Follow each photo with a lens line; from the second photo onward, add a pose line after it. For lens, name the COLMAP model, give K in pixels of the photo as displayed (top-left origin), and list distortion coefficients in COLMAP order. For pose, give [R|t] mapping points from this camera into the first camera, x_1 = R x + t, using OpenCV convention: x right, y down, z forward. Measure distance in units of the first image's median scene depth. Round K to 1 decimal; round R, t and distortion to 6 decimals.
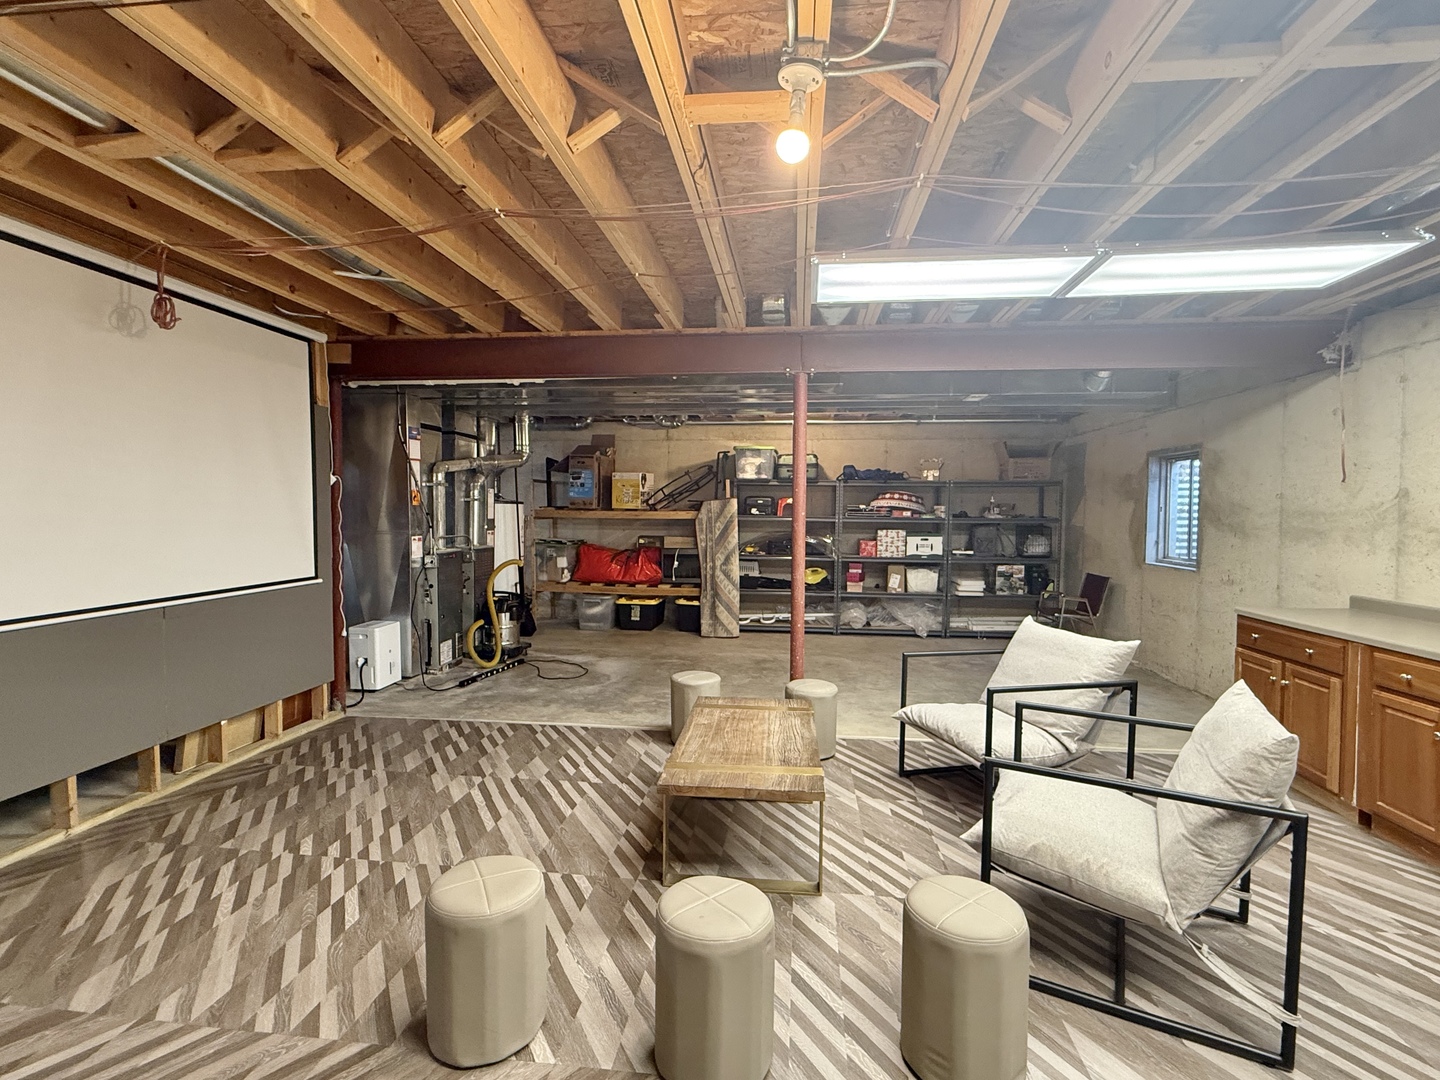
lens RADIAL K [[686.6, 0, 716.1], [0, 686.6, 536.7], [0, 0, 1]] dist [0.000177, 0.000106]
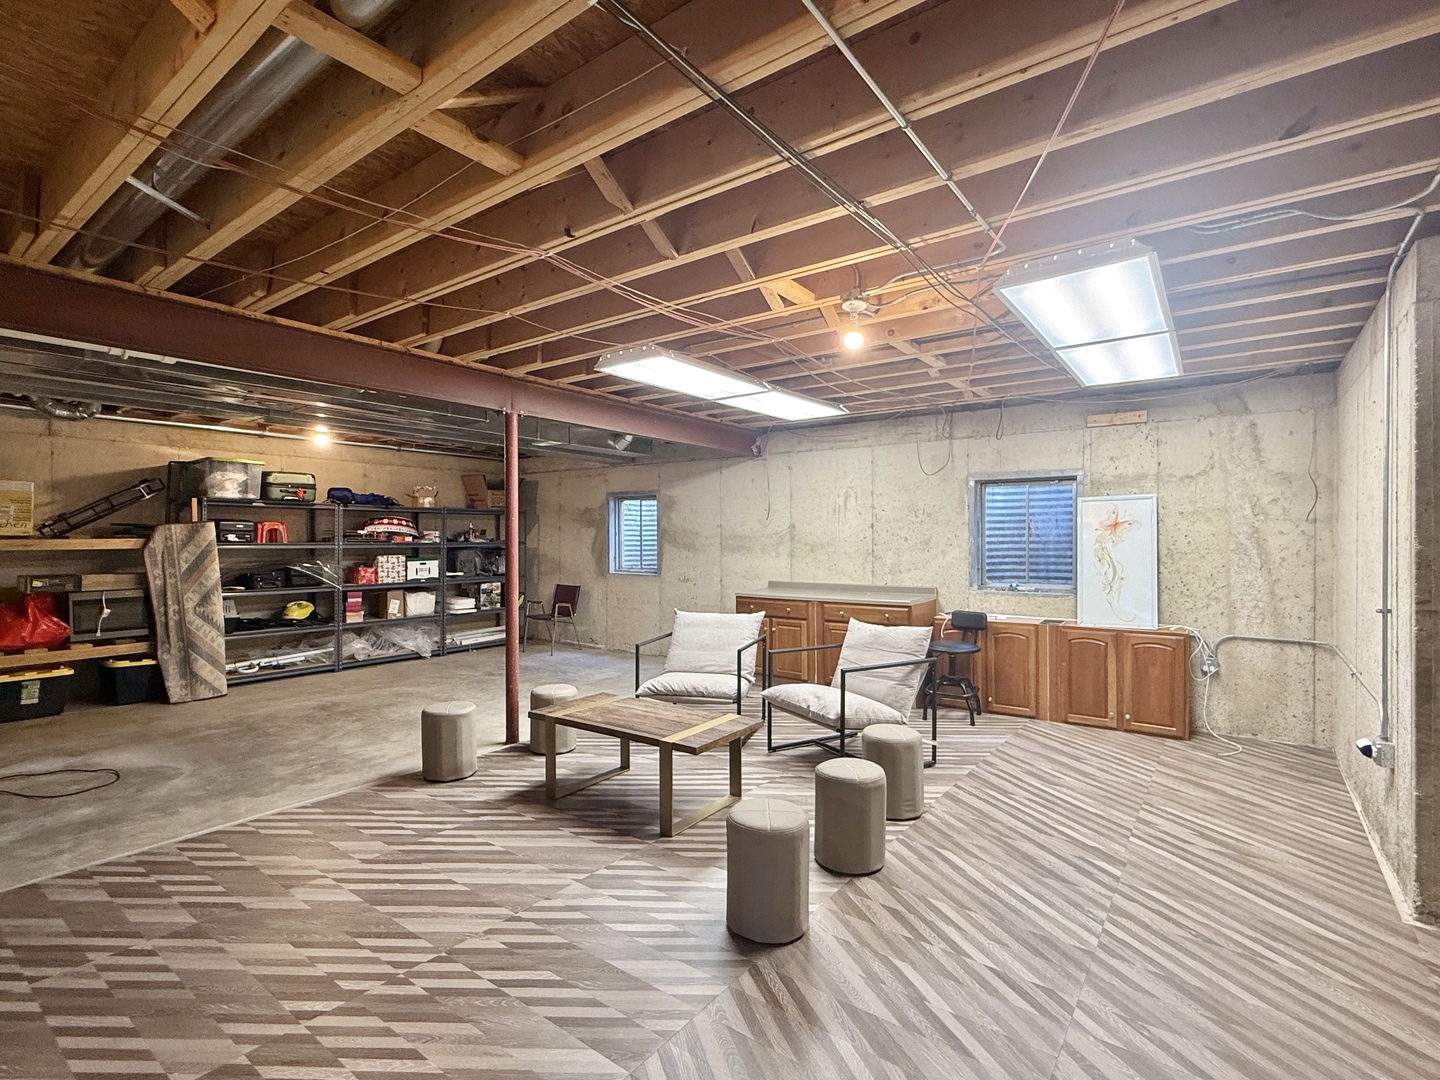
lens RADIAL K [[686.6, 0, 718.6], [0, 686.6, 541.9], [0, 0, 1]] dist [0.000177, 0.000106]
pose [[0.499865, -0.013548, 0.865997, -0.374503], [0.036386, 0.999323, -0.005368, -0.007051], [-0.865339, 0.034193, 0.500020, 0.093502]]
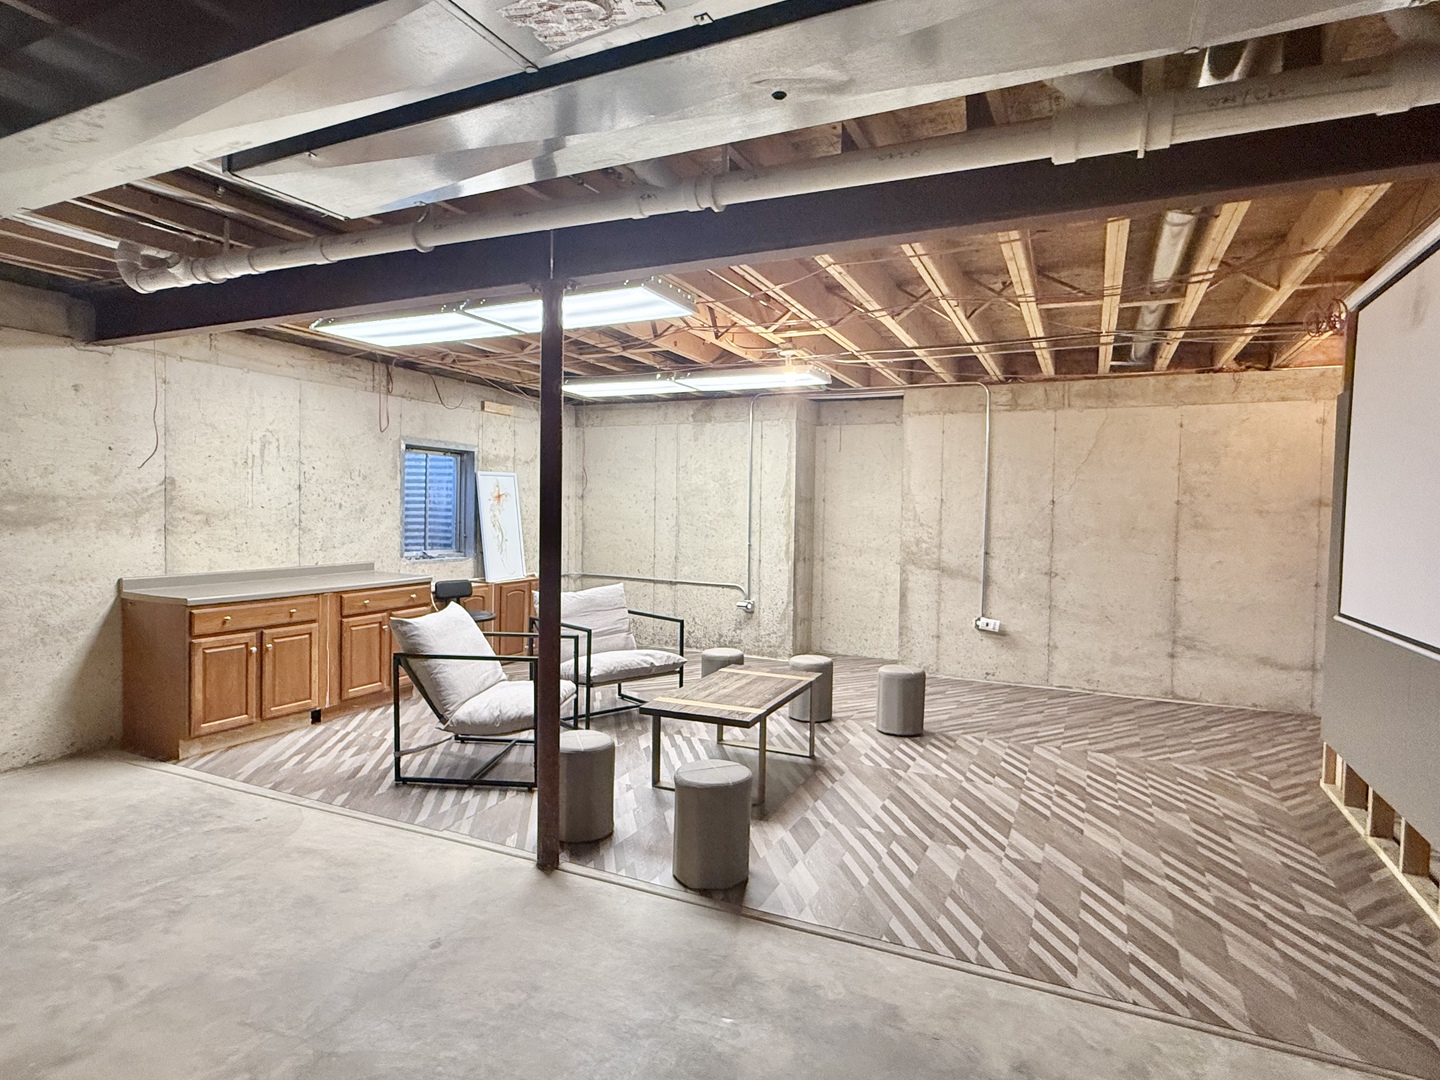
lens RADIAL K [[797.8, 0, 718.4], [0, 797.8, 540.2], [0, 0, 1]] dist [0.005387, -0.000884]
pose [[-0.948872, -0.036590, 0.313534, -0.141216], [-0.013638, 0.997084, 0.075087, -0.036253], [-0.315367, 0.066972, -0.946604, 0.923292]]
